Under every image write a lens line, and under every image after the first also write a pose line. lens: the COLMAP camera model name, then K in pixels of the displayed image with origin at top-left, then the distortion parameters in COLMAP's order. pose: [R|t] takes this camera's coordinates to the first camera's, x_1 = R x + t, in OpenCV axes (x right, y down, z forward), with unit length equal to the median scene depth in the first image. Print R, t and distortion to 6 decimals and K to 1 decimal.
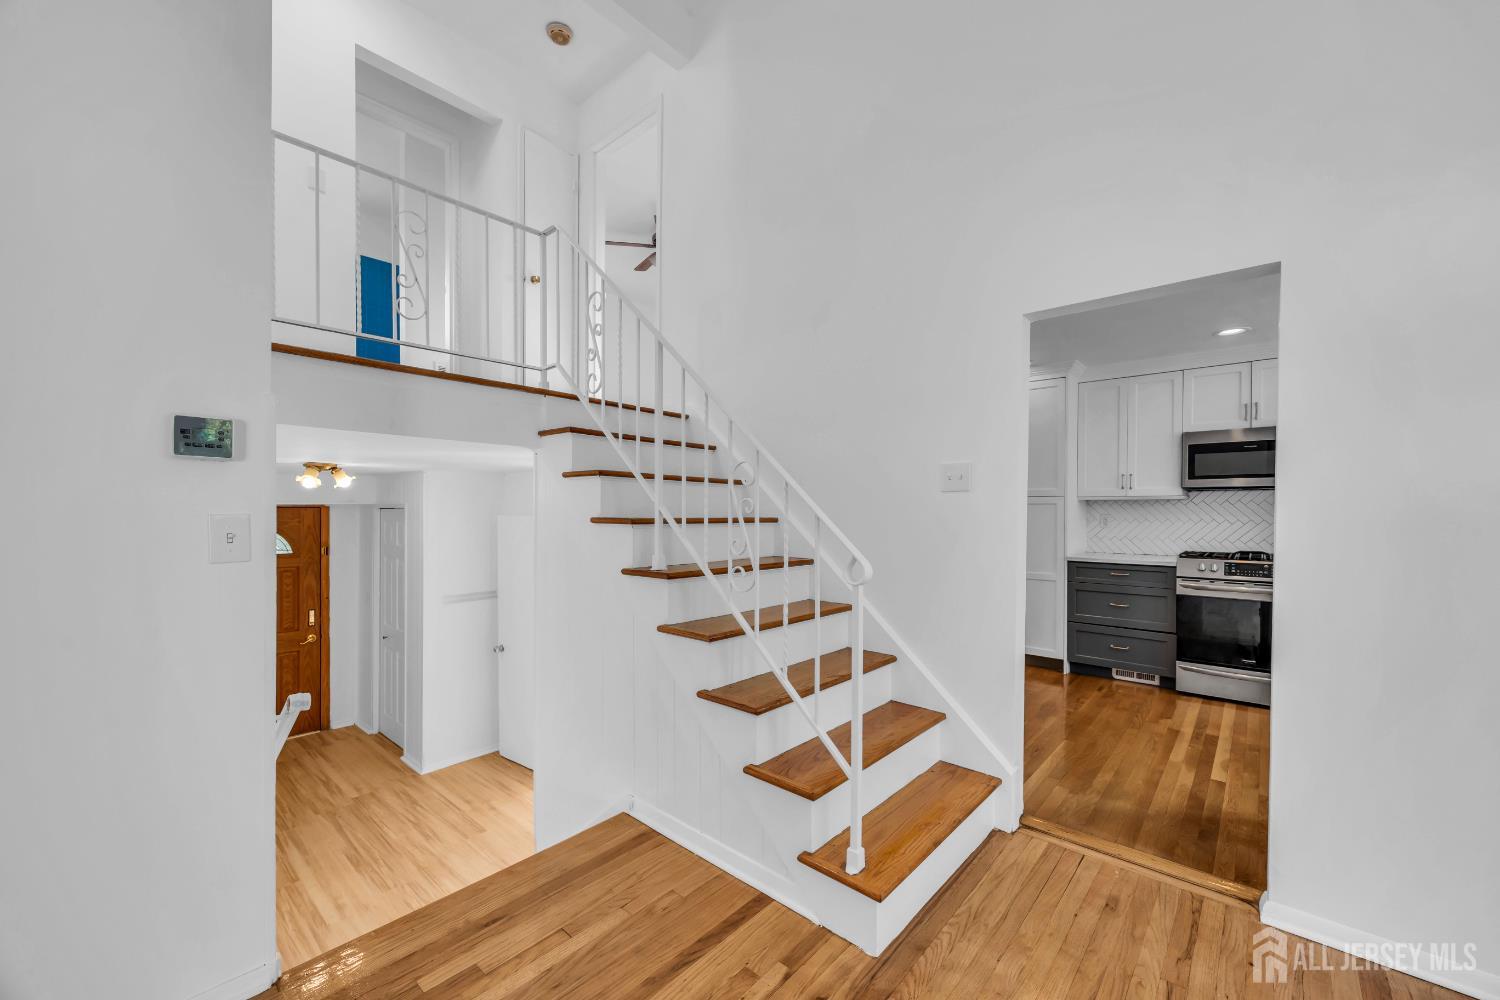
lens RADIAL K [[582.2, 0, 752.5], [0, 582.2, 514.1], [0, 0, 1]] dist [-0.002497, -0.000110]
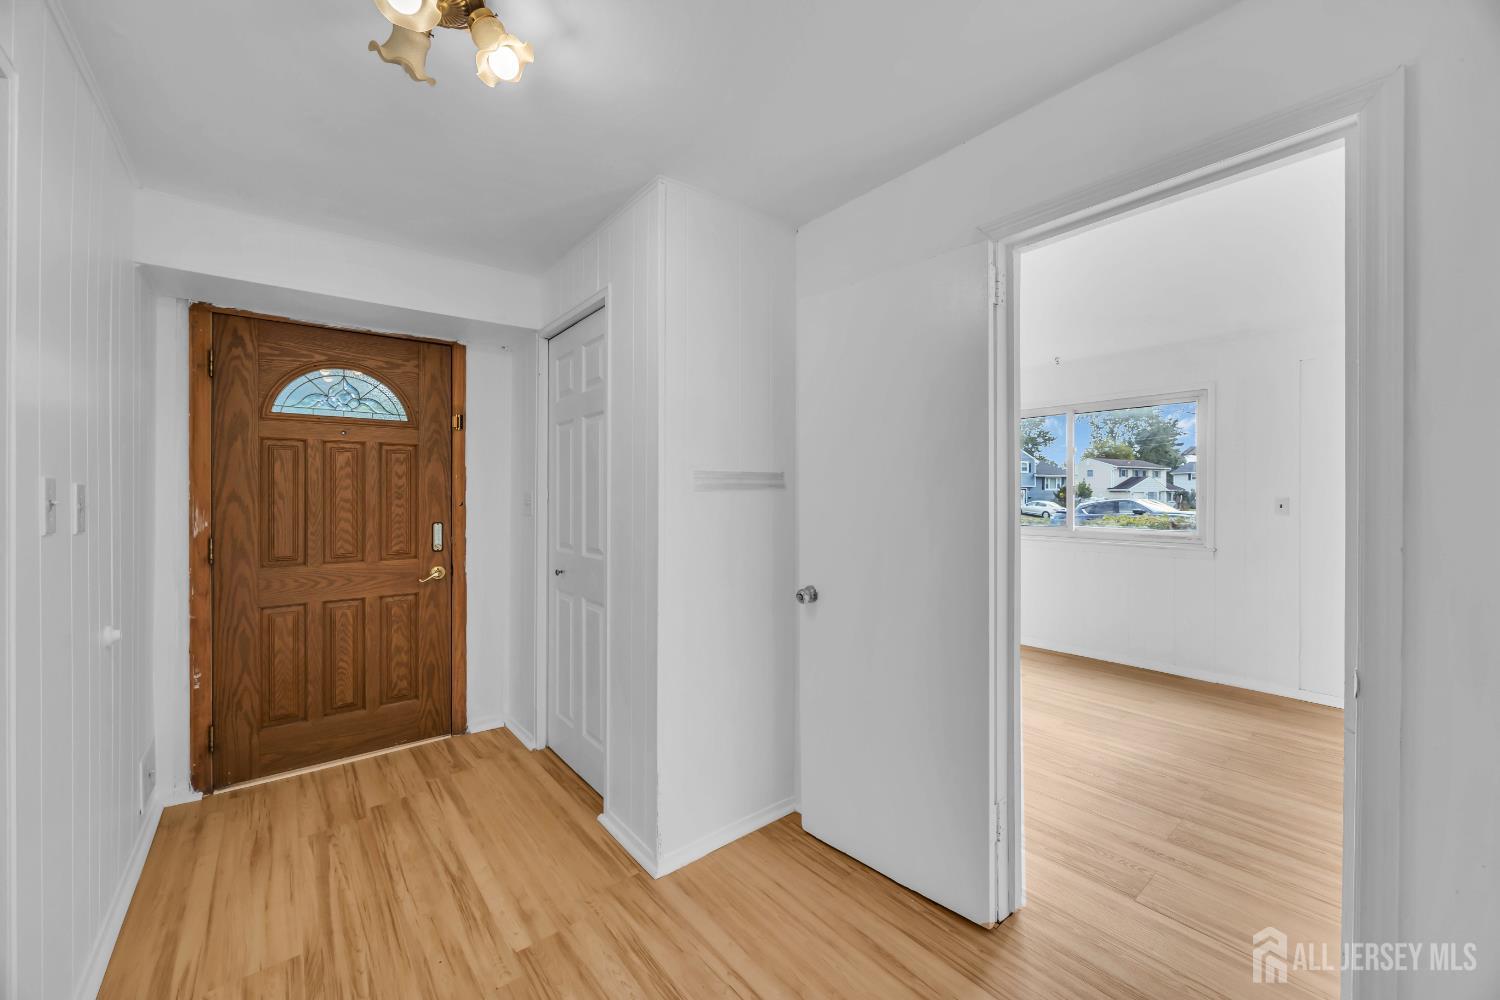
lens RADIAL K [[582.2, 0, 750.8], [0, 582.2, 491.8], [0, 0, 1]] dist [-0.002497, -0.000110]
pose [[0.984675, -0.002541, -0.174378, -0.365710], [0.001894, 0.999991, -0.003877, 0.140919], [0.174387, 0.003487, 0.984671, 0.504776]]
